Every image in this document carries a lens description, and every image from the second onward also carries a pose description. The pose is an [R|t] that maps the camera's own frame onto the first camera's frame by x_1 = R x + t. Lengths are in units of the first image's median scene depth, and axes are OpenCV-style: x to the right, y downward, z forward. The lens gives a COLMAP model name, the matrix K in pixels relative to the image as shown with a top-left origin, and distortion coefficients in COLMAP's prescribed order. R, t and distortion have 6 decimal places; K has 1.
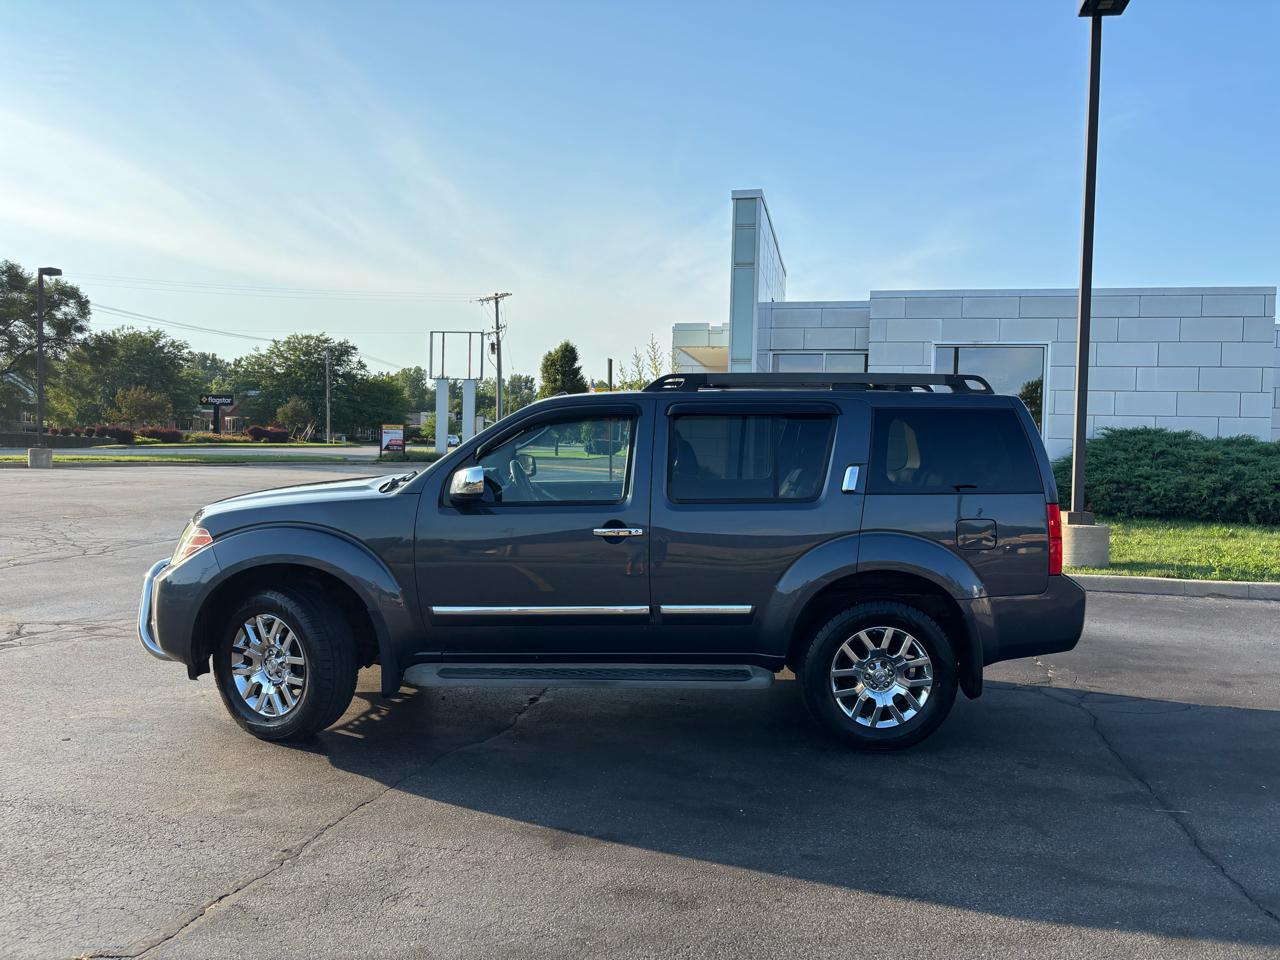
lens RADIAL K [[930.1, 0, 640.0], [0, 930.1, 480.0], [0, 0, 1]] dist [0.007016, -0.000952]
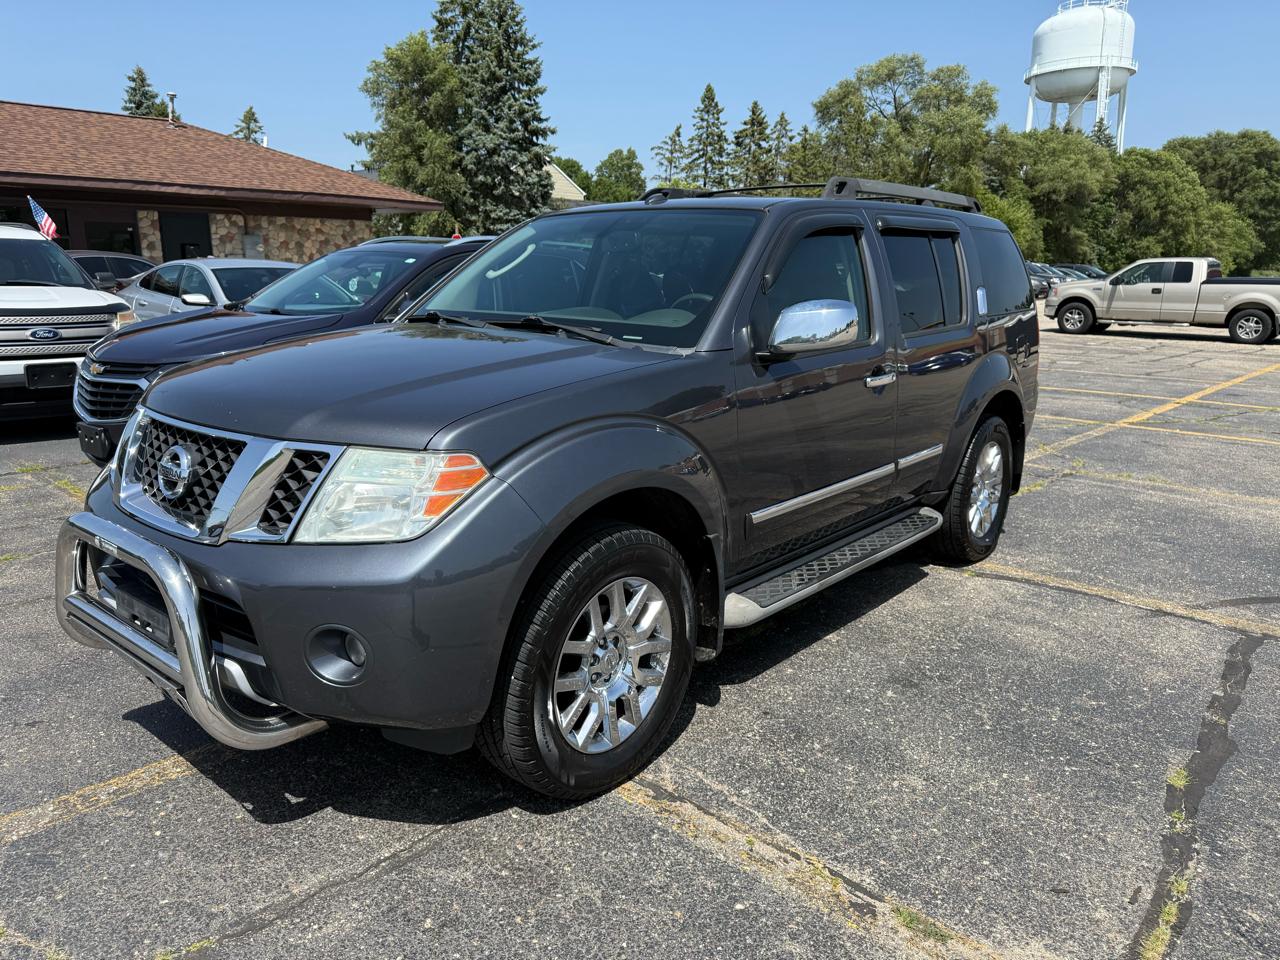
lens RADIAL K [[930.1, 0, 640.0], [0, 930.1, 480.0], [0, 0, 1]] dist [0.007016, -0.000952]
pose [[0.642834, -0.170764, 0.746729, -0.760629], [0.072290, 0.984008, 0.162794, -0.004989], [-0.762587, -0.050668, 0.644899, 0.609143]]
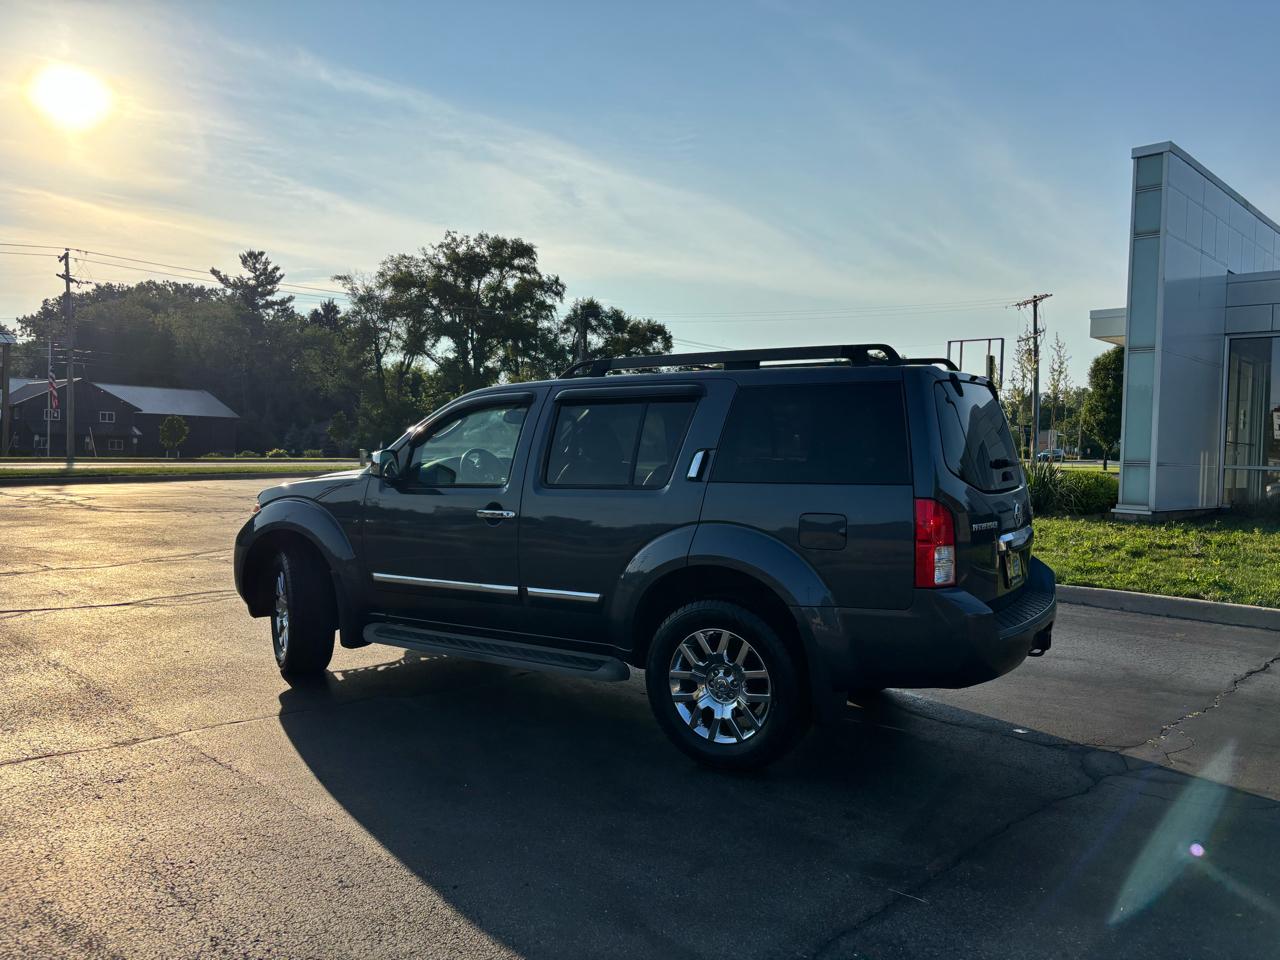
lens RADIAL K [[930.1, 0, 640.0], [0, 930.1, 480.0], [0, 0, 1]] dist [0.007016, -0.000952]
pose [[0.835740, 0.012898, -0.548974, 0.680970], [-0.021647, 0.999721, -0.009466, 0.023122], [0.548698, 0.019795, 0.835786, 0.200040]]
